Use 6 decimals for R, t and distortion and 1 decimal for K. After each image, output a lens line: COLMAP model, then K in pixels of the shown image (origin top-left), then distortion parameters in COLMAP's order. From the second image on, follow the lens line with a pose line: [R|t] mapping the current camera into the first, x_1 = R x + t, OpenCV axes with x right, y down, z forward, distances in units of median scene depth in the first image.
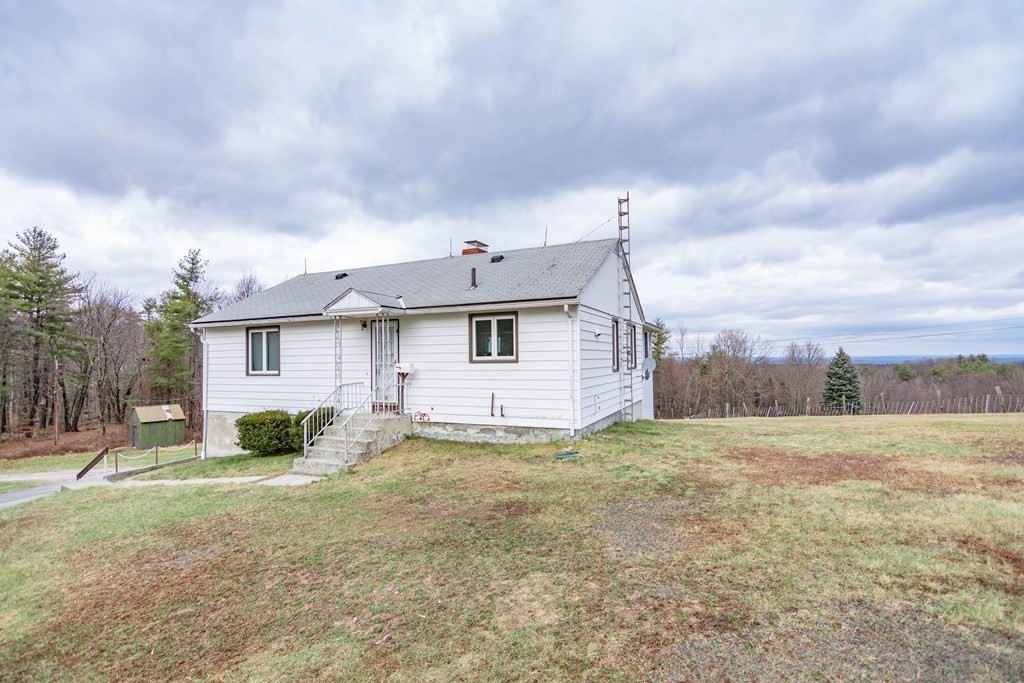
lens RADIAL K [[512.5, 0, 507.7], [0, 512.5, 348.6], [0, 0, 1]] dist [-0.000353, 0.000443]
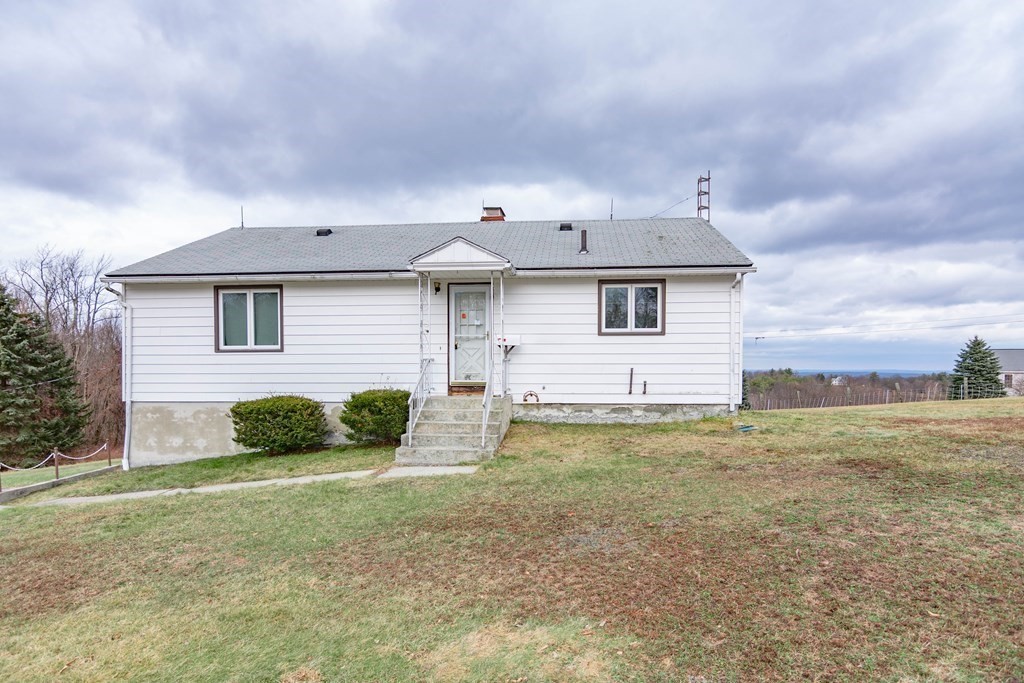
lens RADIAL K [[526.8, 0, 511.3], [0, 526.8, 384.1], [0, 0, 1]] dist [0.002804, 0.000039]
pose [[0.932541, 0.014463, 0.360775, -0.475816], [-0.028774, 0.998996, 0.034329, 0.074952], [-0.359916, -0.042394, 0.932021, 0.173873]]
